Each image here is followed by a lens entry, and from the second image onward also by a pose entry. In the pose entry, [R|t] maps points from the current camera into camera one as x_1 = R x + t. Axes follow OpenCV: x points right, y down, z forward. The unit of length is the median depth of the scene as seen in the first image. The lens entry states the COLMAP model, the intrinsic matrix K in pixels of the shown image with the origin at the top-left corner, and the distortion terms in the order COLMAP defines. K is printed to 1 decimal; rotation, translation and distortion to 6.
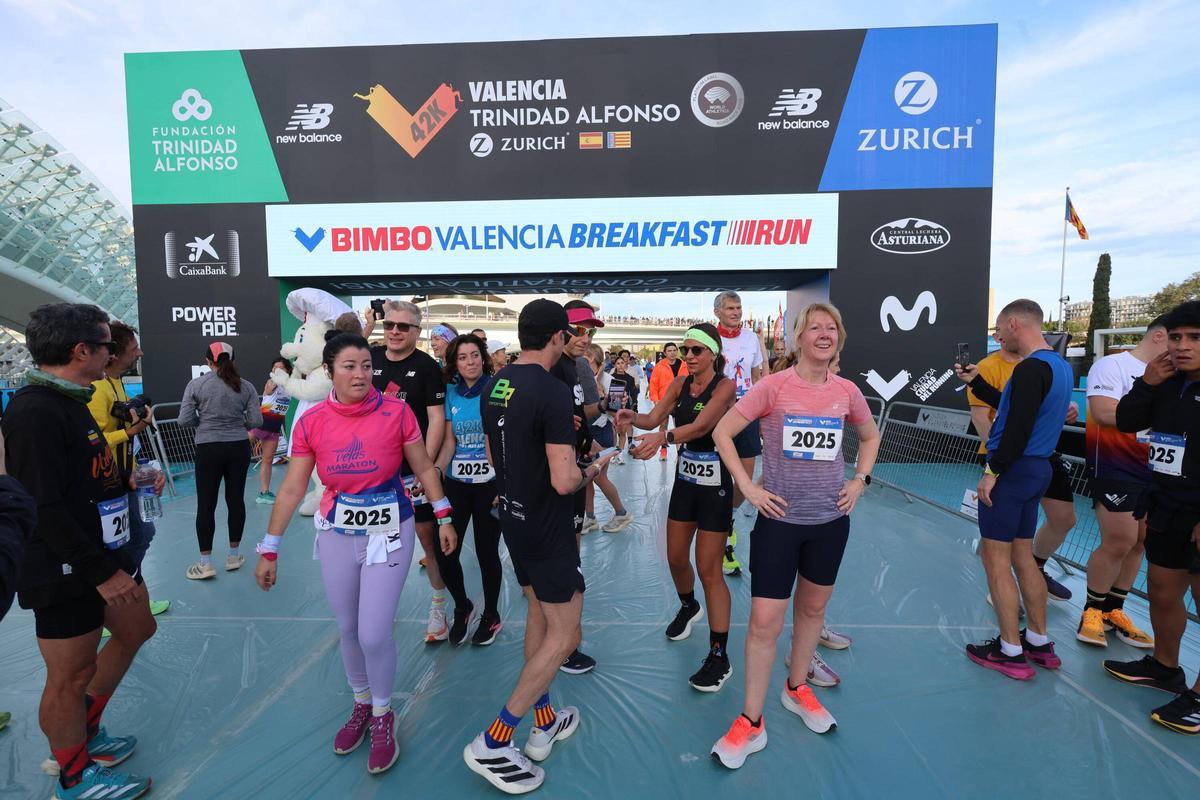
lens RADIAL K [[562.8, 0, 602.3], [0, 562.8, 395.0], [0, 0, 1]] dist [-0.006111, 0.003053]
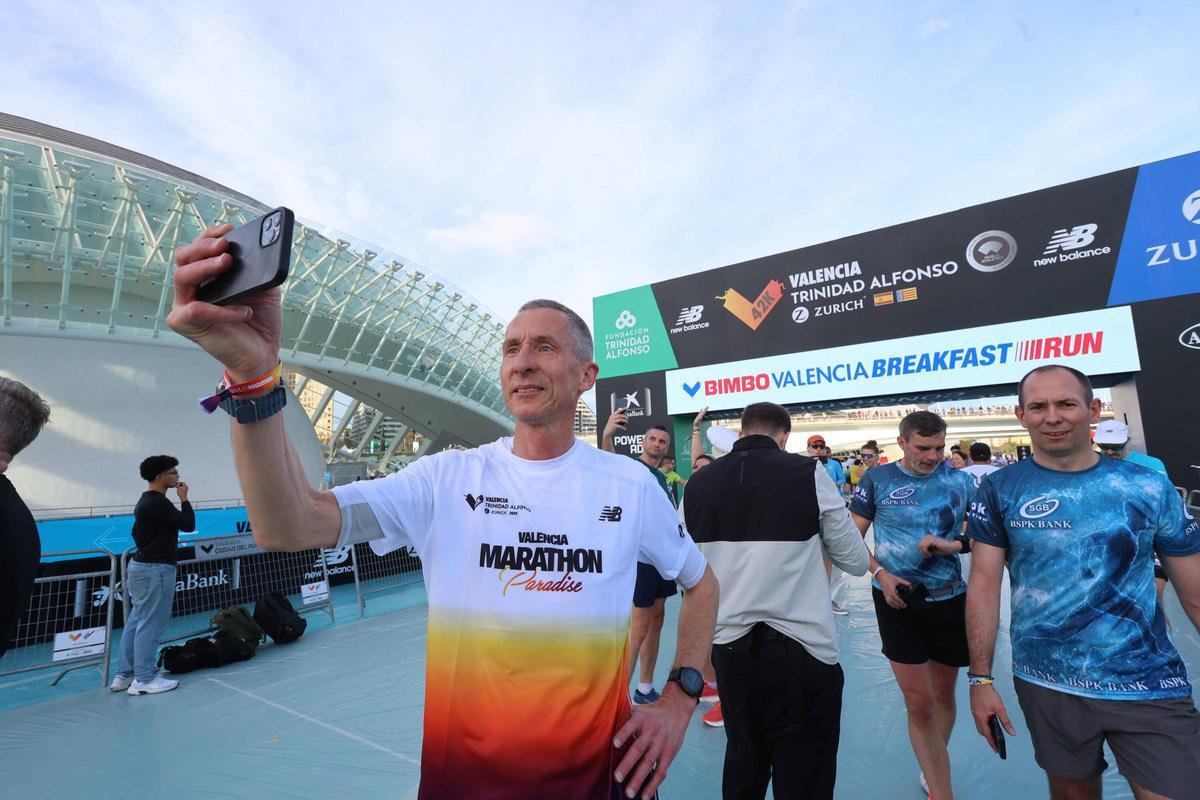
lens RADIAL K [[562.8, 0, 602.0], [0, 562.8, 394.2], [0, 0, 1]] dist [-0.006111, 0.003053]
pose [[0.850032, -0.092105, -0.518615, 0.084797], [-0.004686, 0.983232, -0.182300, 0.025246], [0.526710, 0.157391, 0.835347, -0.458027]]
